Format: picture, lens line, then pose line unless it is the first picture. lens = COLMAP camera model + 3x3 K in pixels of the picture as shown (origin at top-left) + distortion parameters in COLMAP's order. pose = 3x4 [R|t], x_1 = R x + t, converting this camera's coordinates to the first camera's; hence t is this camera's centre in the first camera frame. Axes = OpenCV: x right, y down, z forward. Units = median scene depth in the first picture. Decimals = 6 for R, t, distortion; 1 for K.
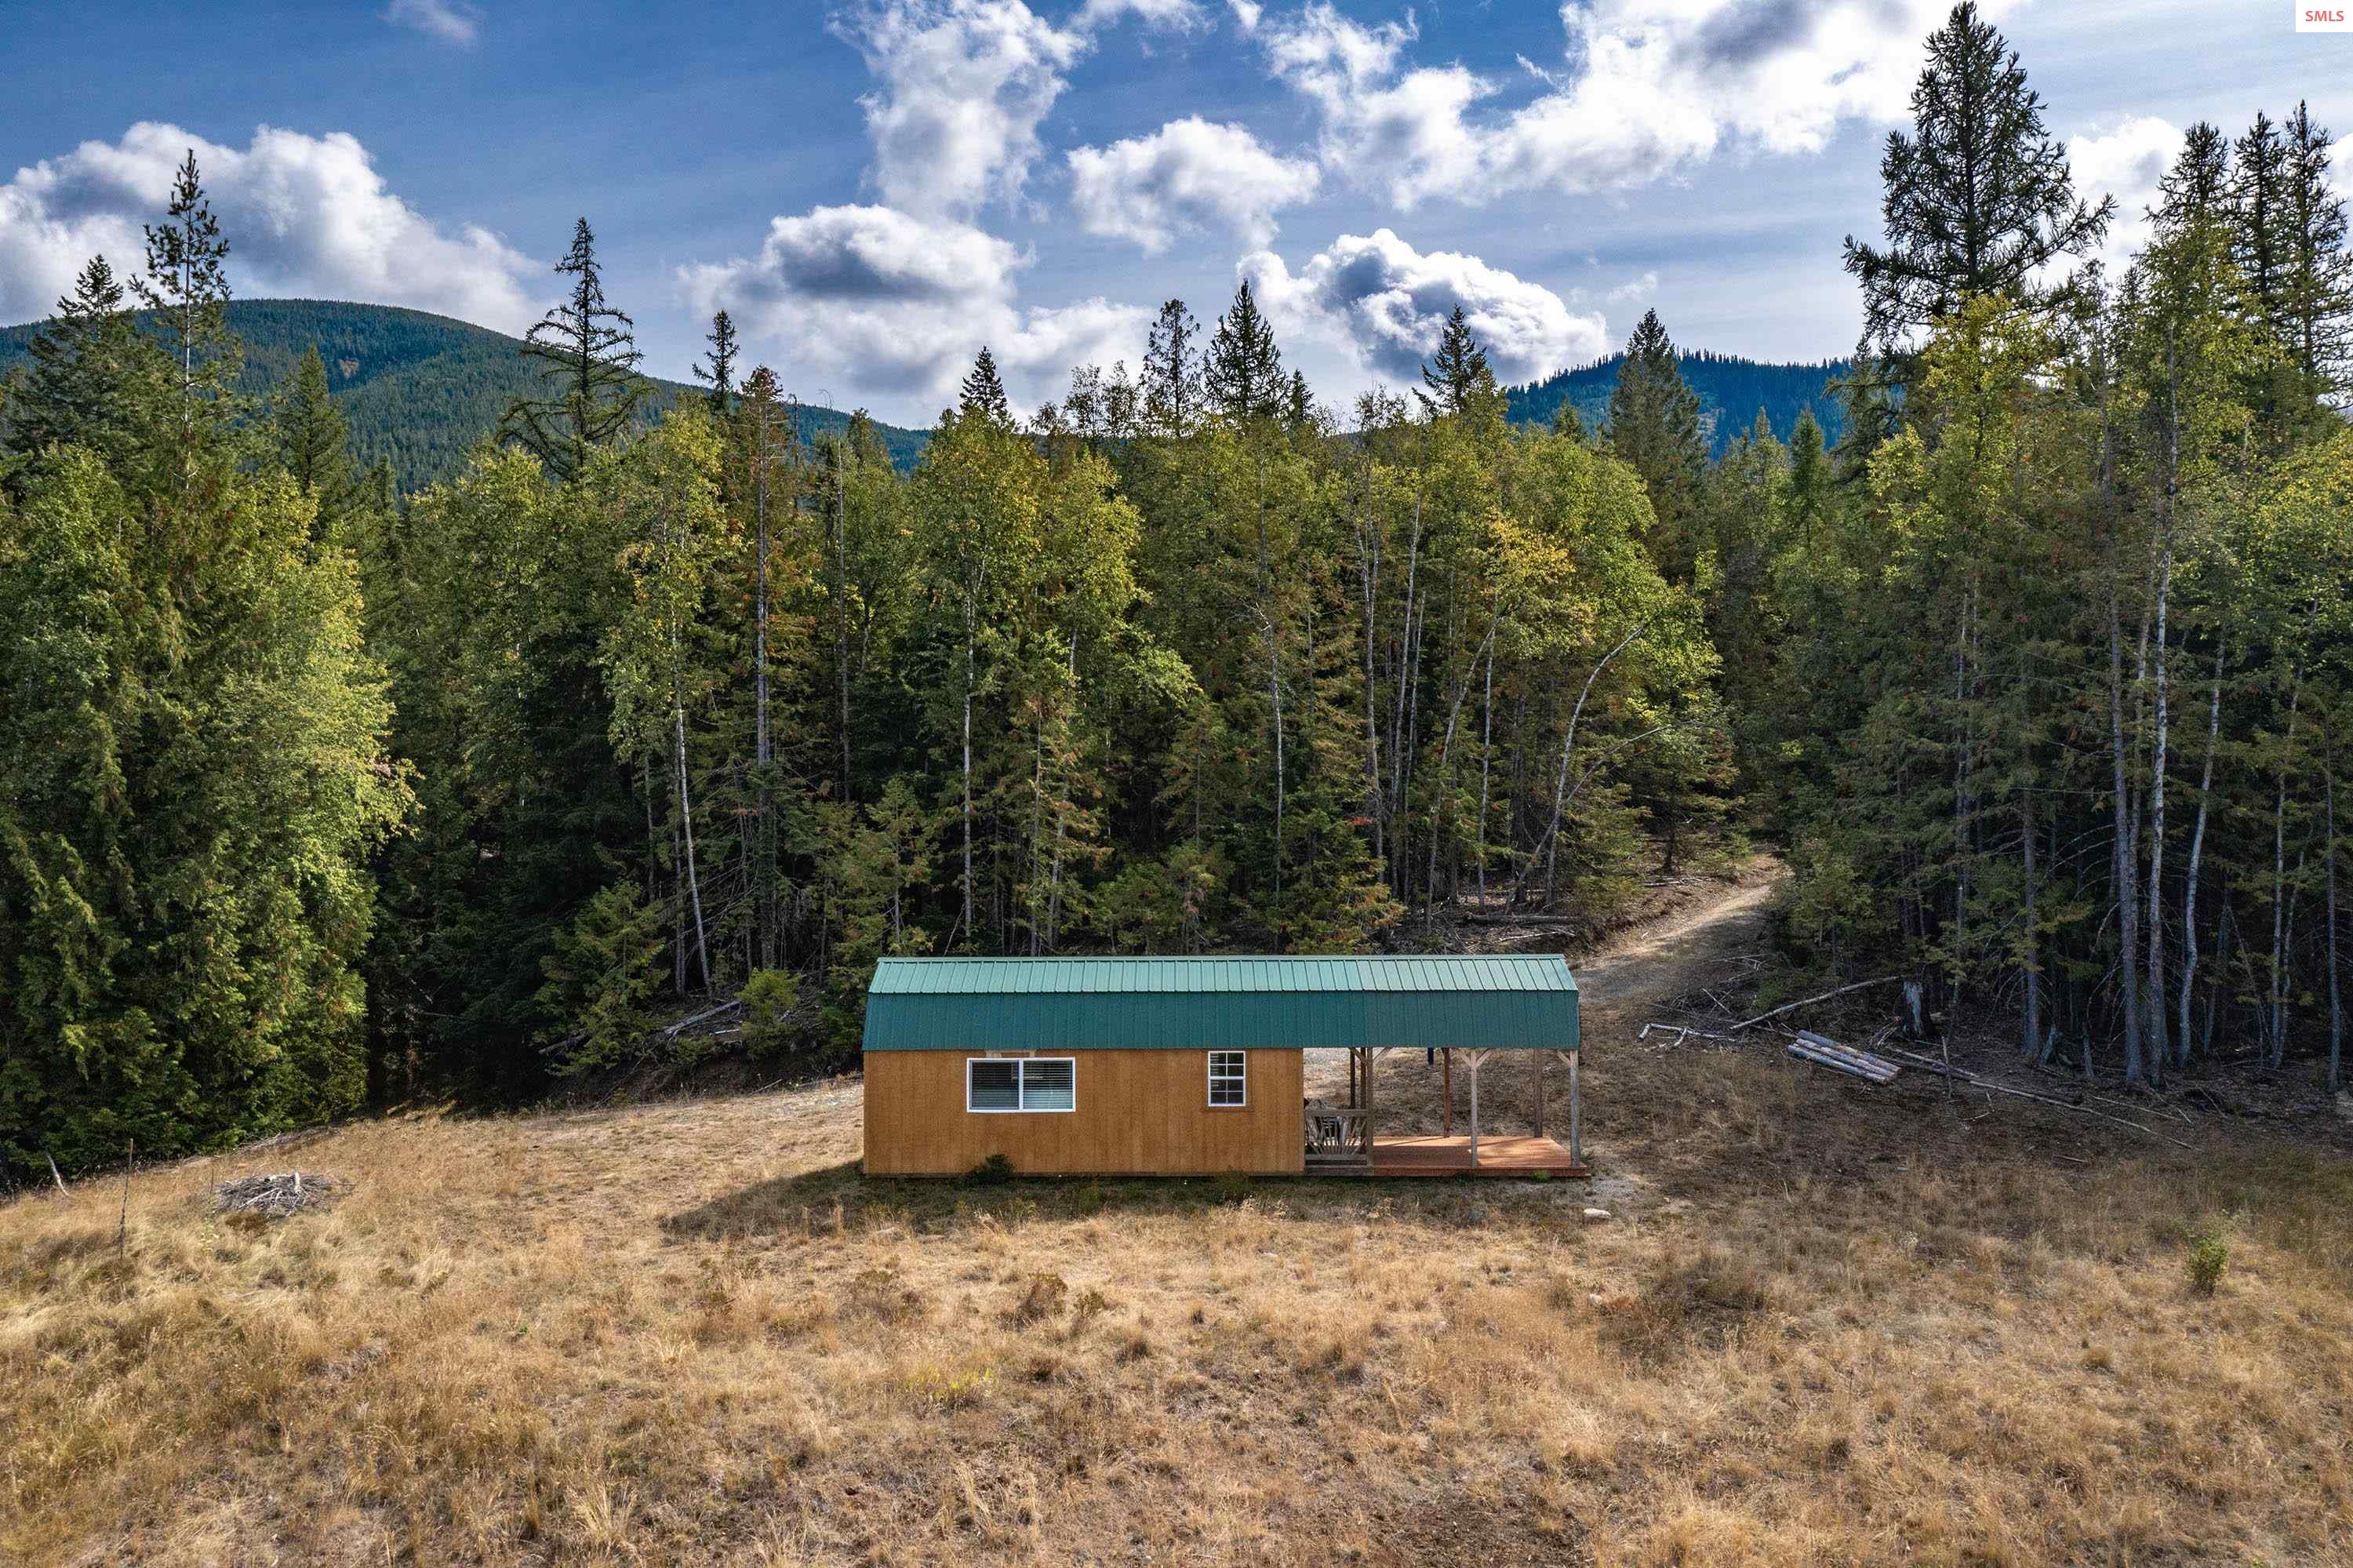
lens RADIAL K [[1850.3, 0, 1179.2], [0, 1850.3, 779.8], [0, 0, 1]] dist [0.013807, 0.000315]
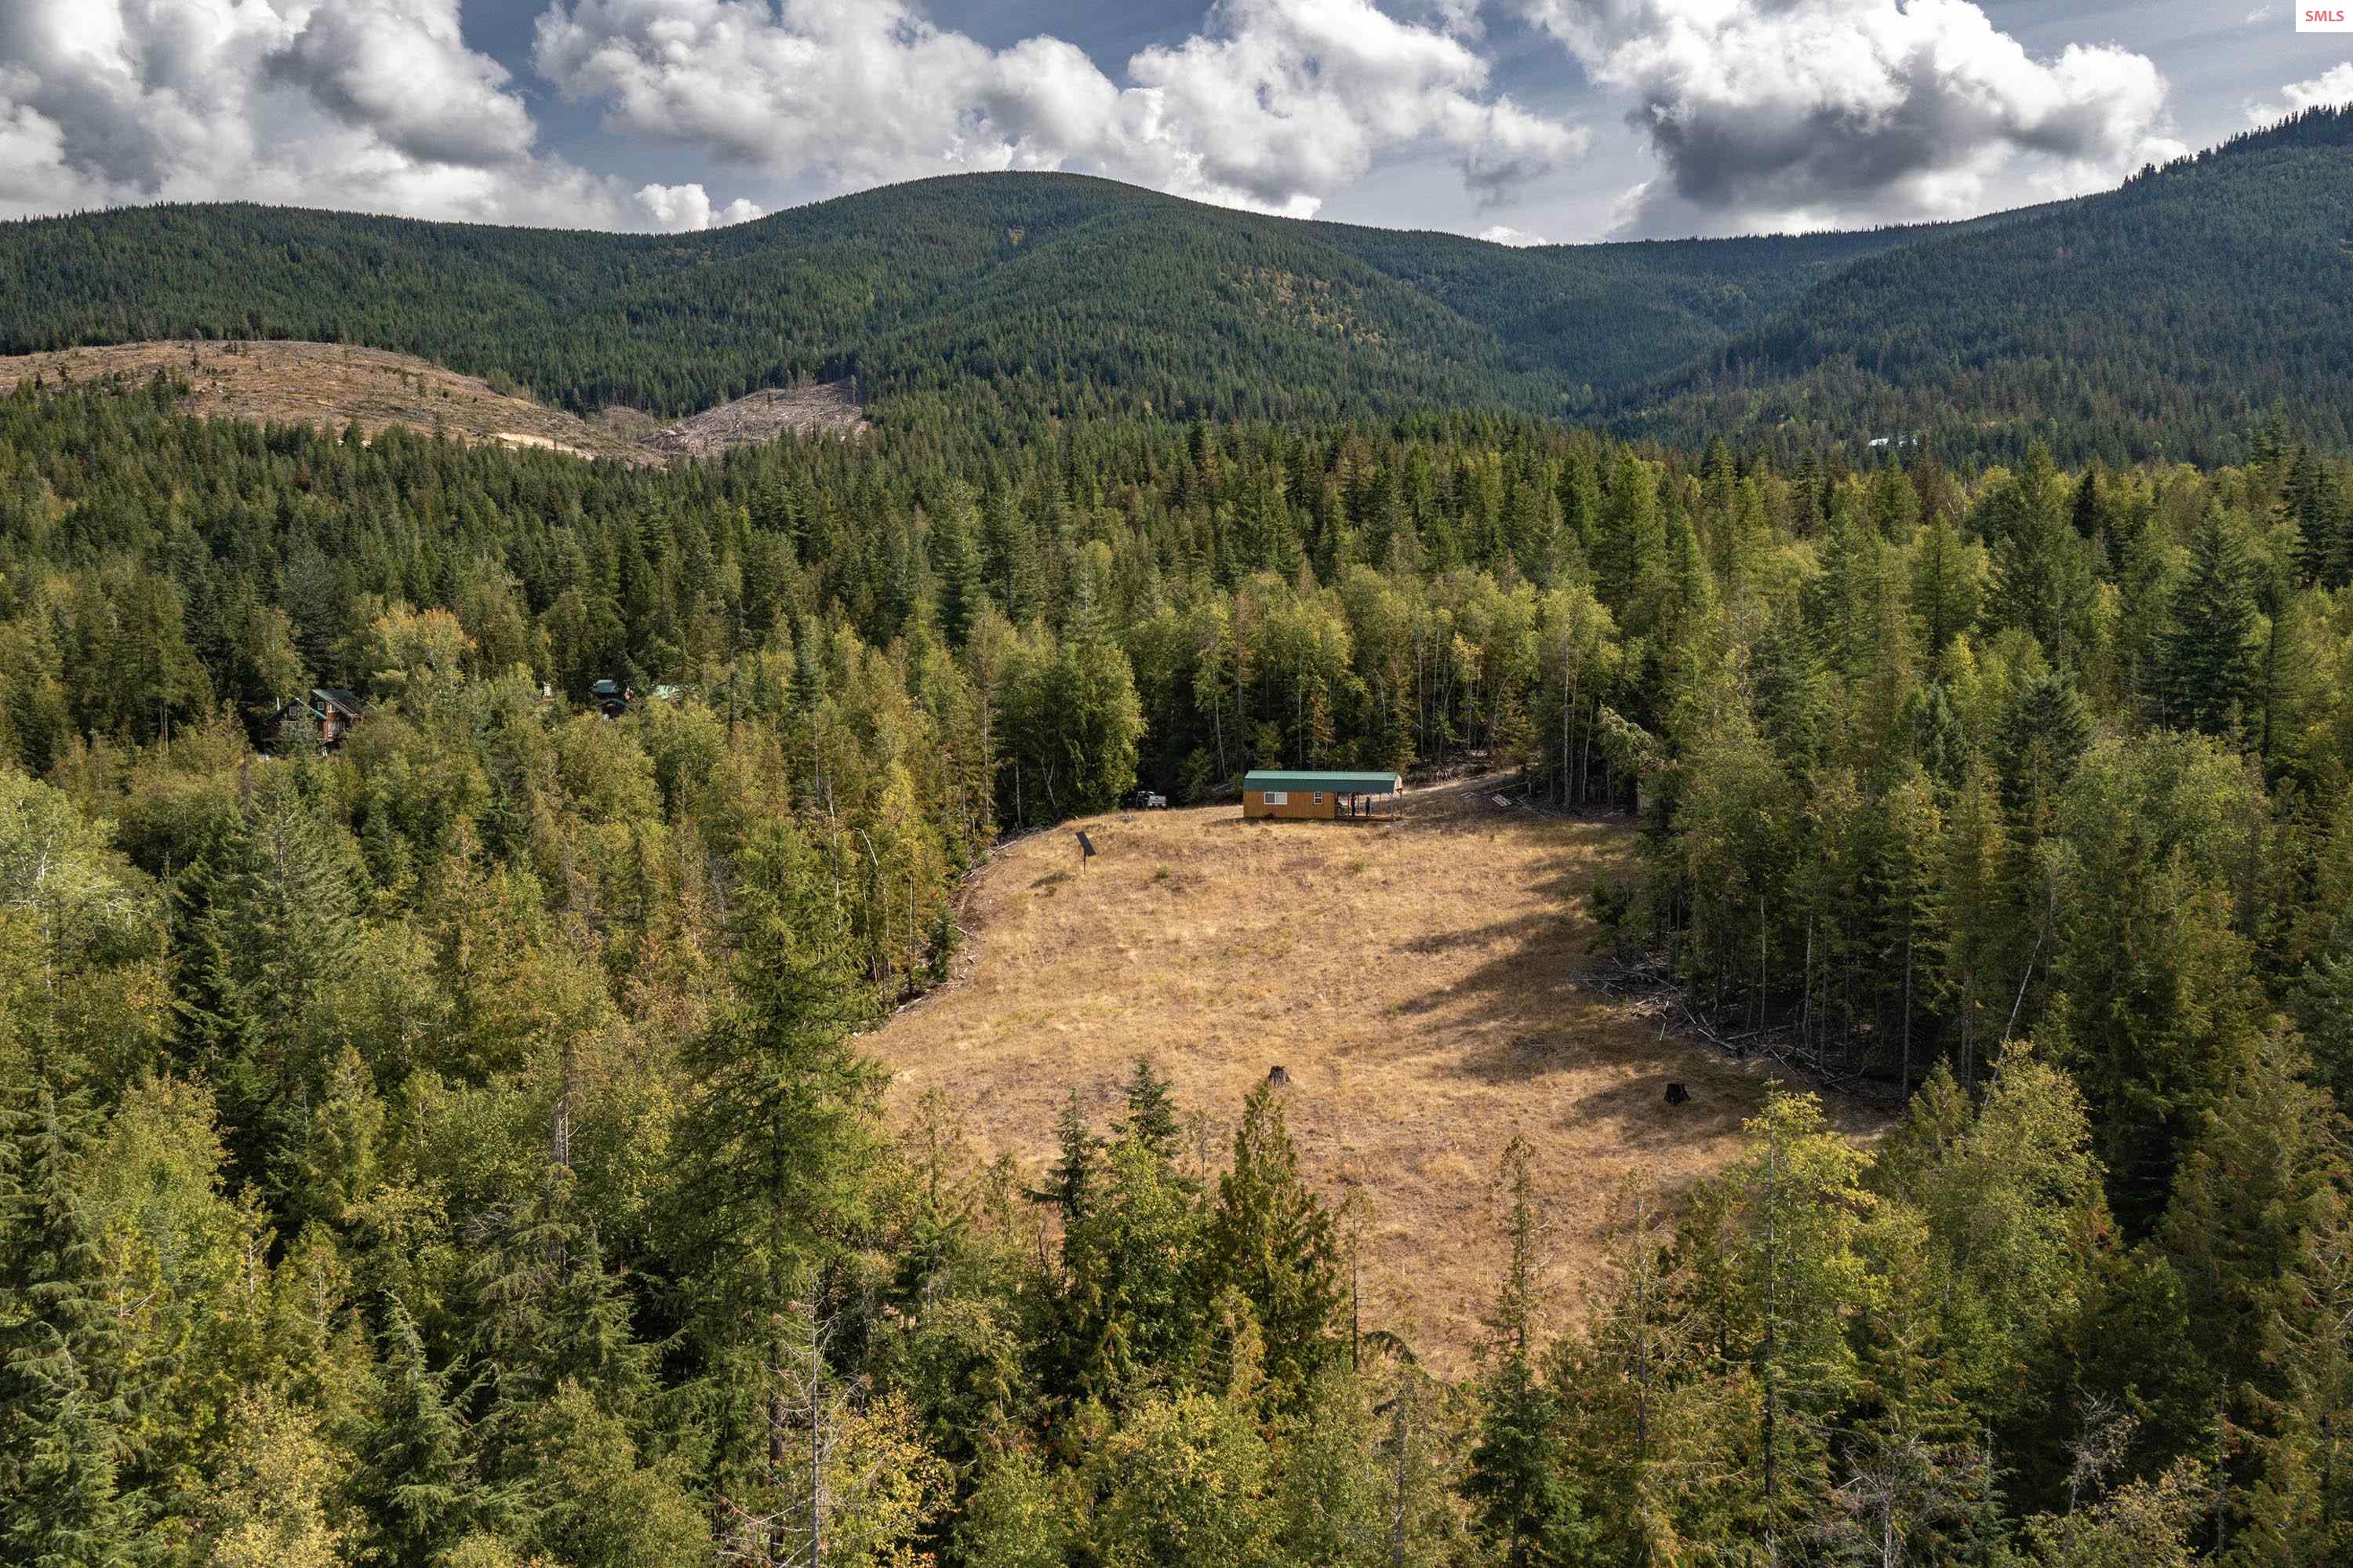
lens RADIAL K [[1850.3, 0, 1184.3], [0, 1850.3, 778.3], [0, 0, 1]] dist [0.013807, 0.000315]
pose [[0.945296, 0.014846, -0.325877, 0.815083], [0.018531, 0.994907, 0.099078, -0.235449], [0.325688, -0.099696, 0.940206, -2.314036]]
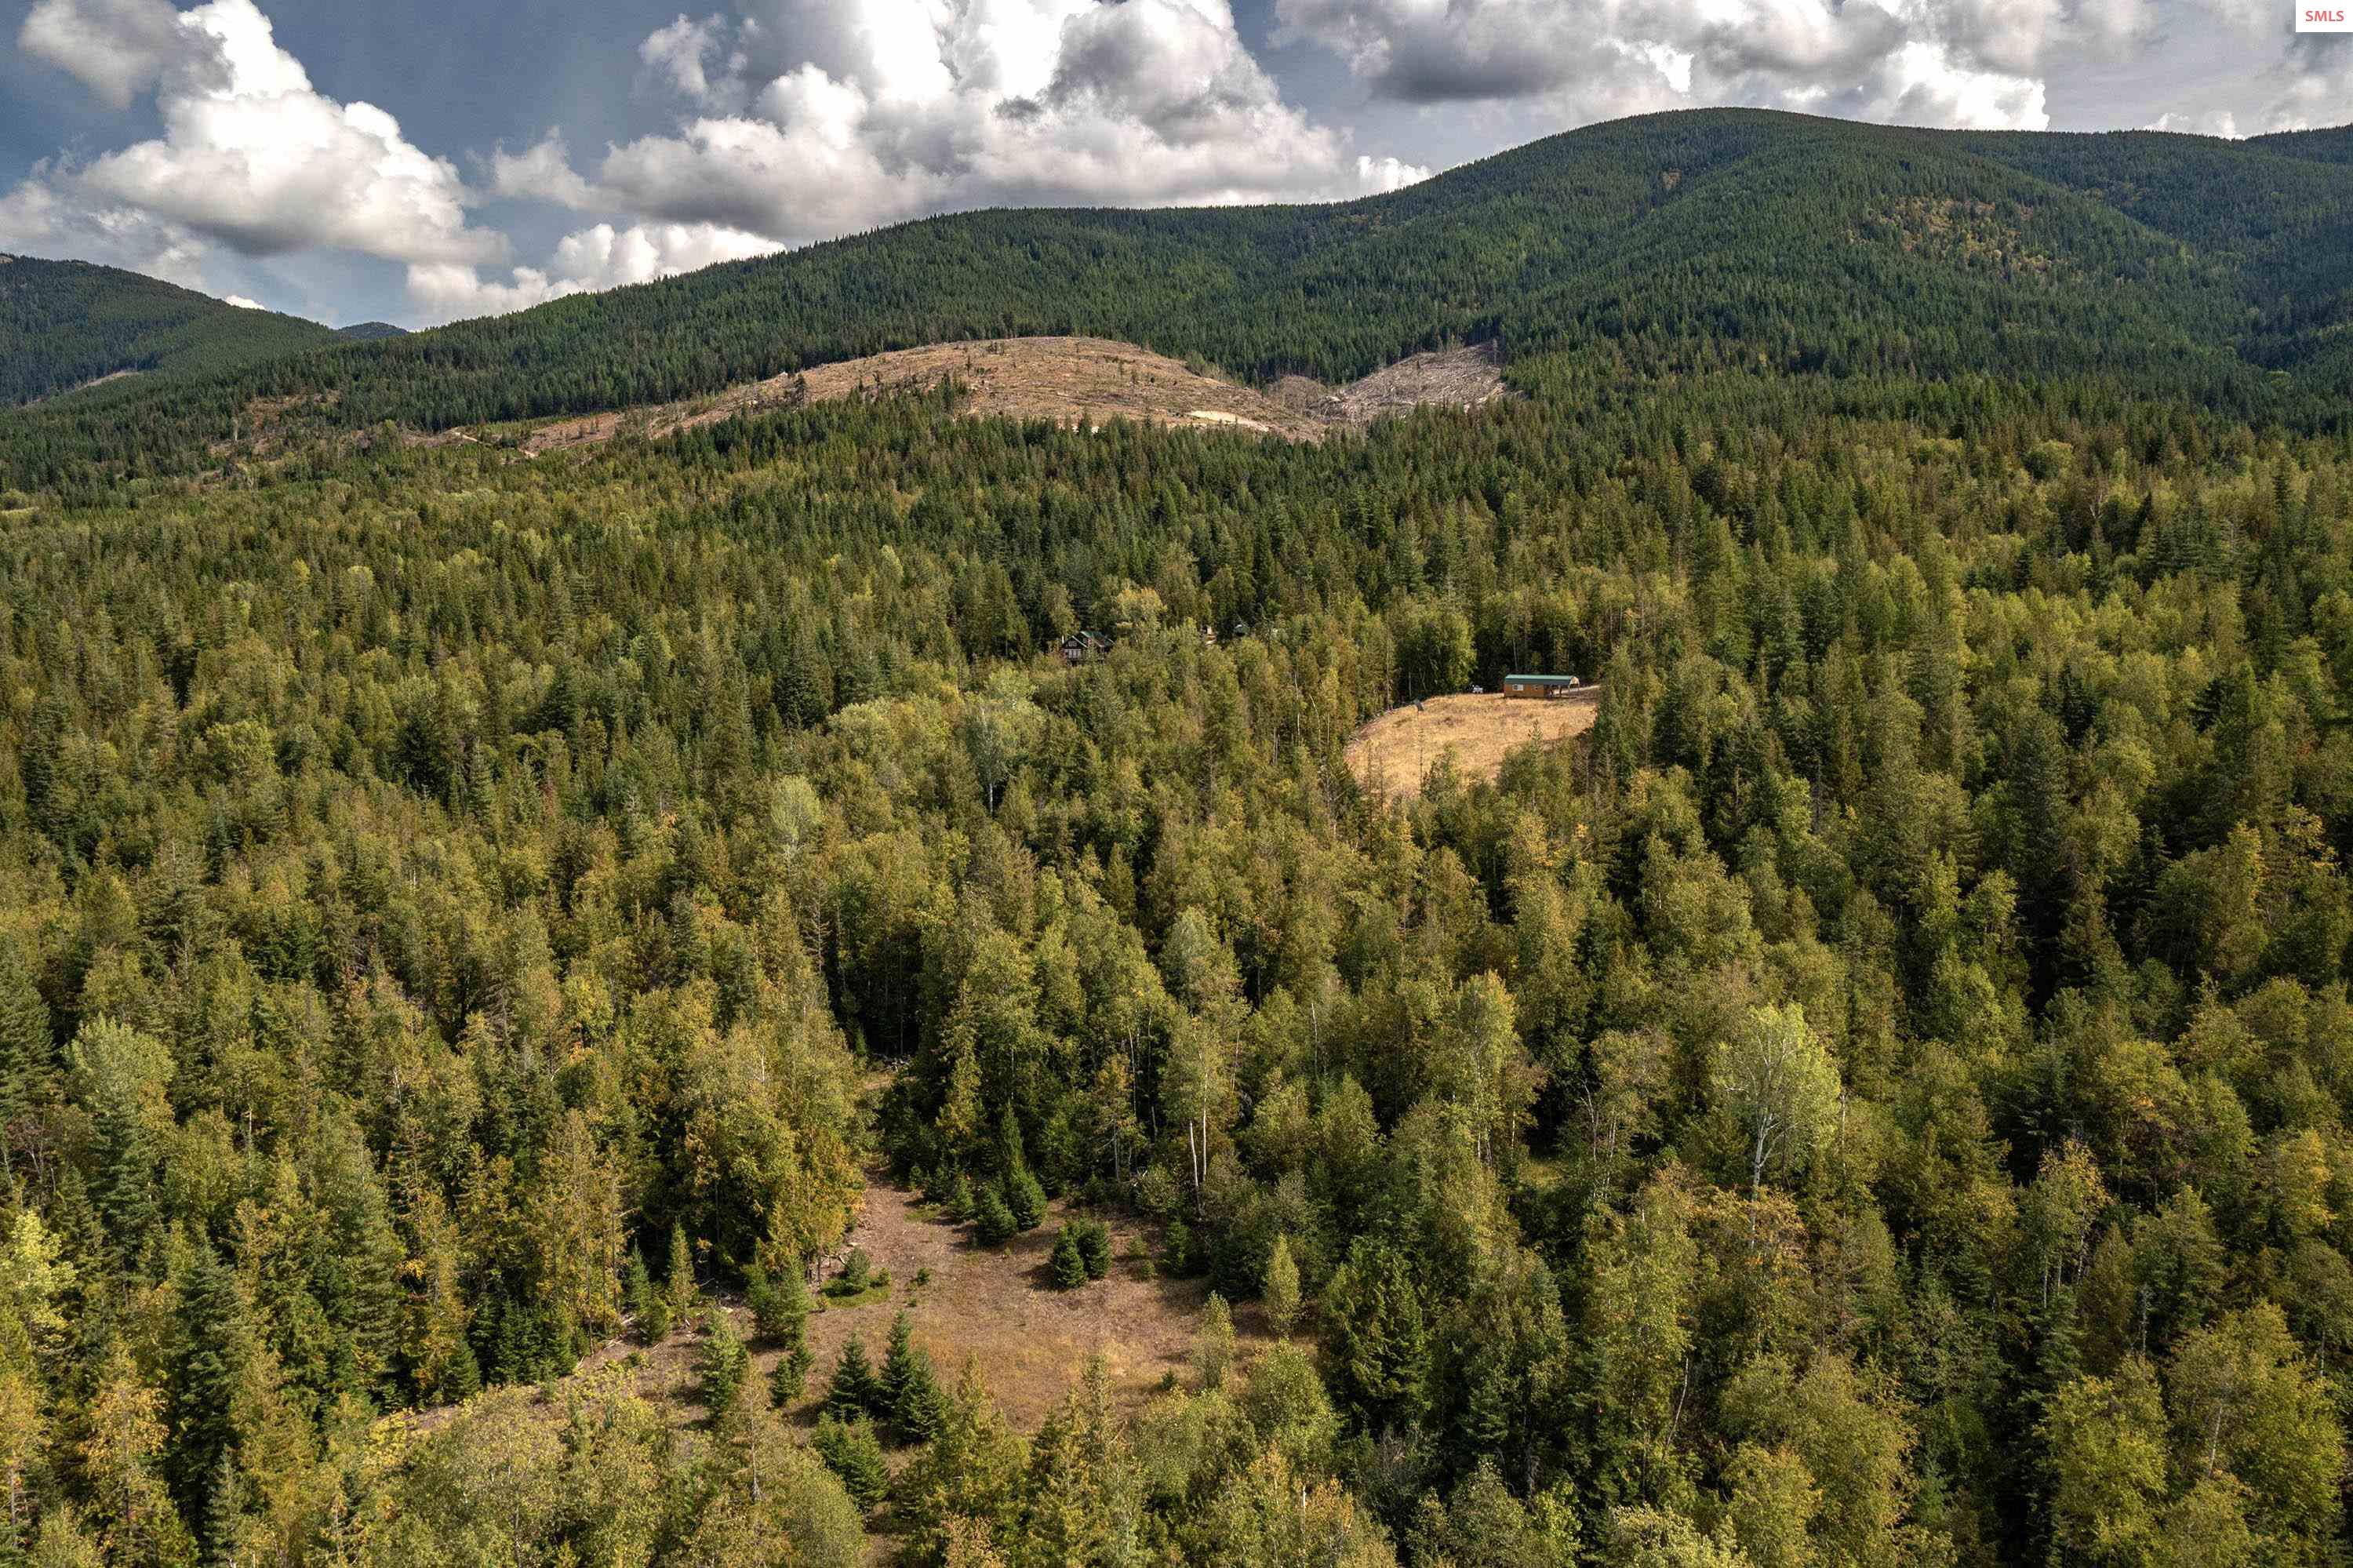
lens RADIAL K [[1850.3, 0, 1180.0], [0, 1850.3, 781.3], [0, 0, 1]] dist [0.013807, 0.000315]
pose [[0.768969, 0.053107, -0.637076, 3.221392], [0.036716, 0.991230, 0.126946, -0.436368], [0.638230, -0.121008, 0.760276, -5.129915]]
